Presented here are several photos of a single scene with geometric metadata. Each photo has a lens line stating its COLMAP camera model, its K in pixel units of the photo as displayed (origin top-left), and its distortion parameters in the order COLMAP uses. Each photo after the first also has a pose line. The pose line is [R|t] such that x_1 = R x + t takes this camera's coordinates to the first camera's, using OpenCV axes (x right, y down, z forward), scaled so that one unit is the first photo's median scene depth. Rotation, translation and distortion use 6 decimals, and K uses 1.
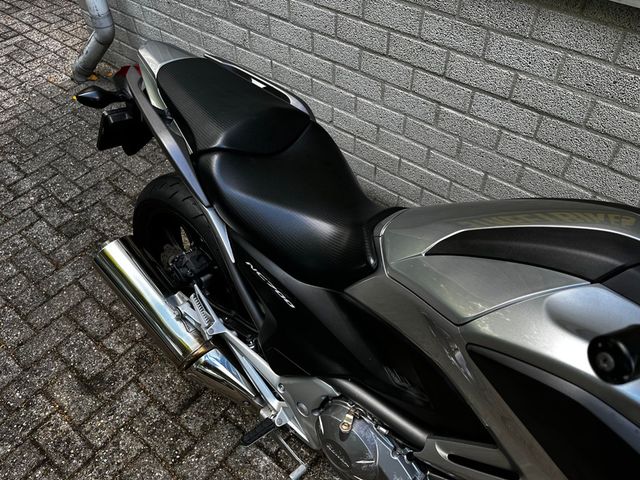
lens RADIAL K [[487.3, 0, 325.4], [0, 487.3, 241.1], [0, 0, 1]] dist [0.067793, -0.095358]
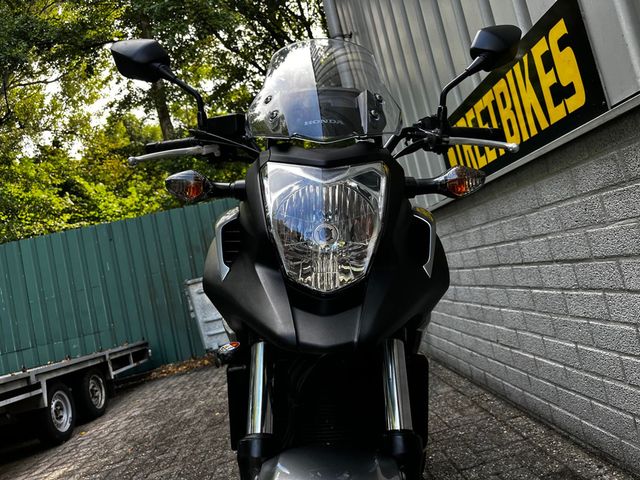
lens RADIAL K [[487.3, 0, 323.0], [0, 487.3, 245.1], [0, 0, 1]] dist [0.067793, -0.095358]
pose [[0.656712, -0.191899, -0.729318, 0.801551], [-0.374484, 0.756445, -0.536239, 0.455654], [0.654593, 0.625272, 0.424903, 0.144255]]
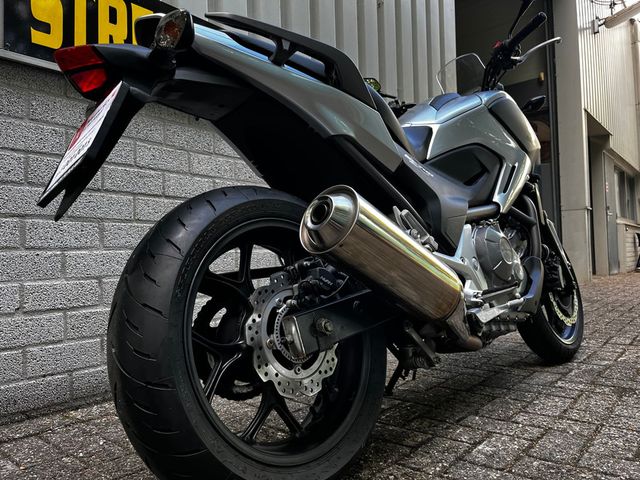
lens RADIAL K [[487.3, 0, 328.2], [0, 487.3, 245.6], [0, 0, 1]] dist [0.067793, -0.095358]
pose [[-0.001217, 0.036149, 0.999346, -0.876515], [0.753207, 0.657386, -0.022862, 0.048297], [-0.657782, 0.752687, -0.028028, 0.869473]]
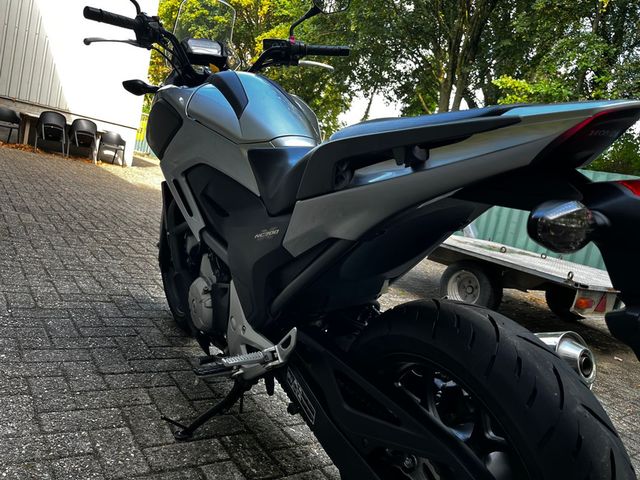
lens RADIAL K [[487.3, 0, 330.9], [0, 487.3, 248.1], [0, 0, 1]] dist [0.067793, -0.095358]
pose [[-0.951017, -0.234067, 0.201941, -0.165863], [0.021217, 0.602274, 0.798008, -0.563235], [-0.308411, 0.763203, -0.567806, 1.157640]]
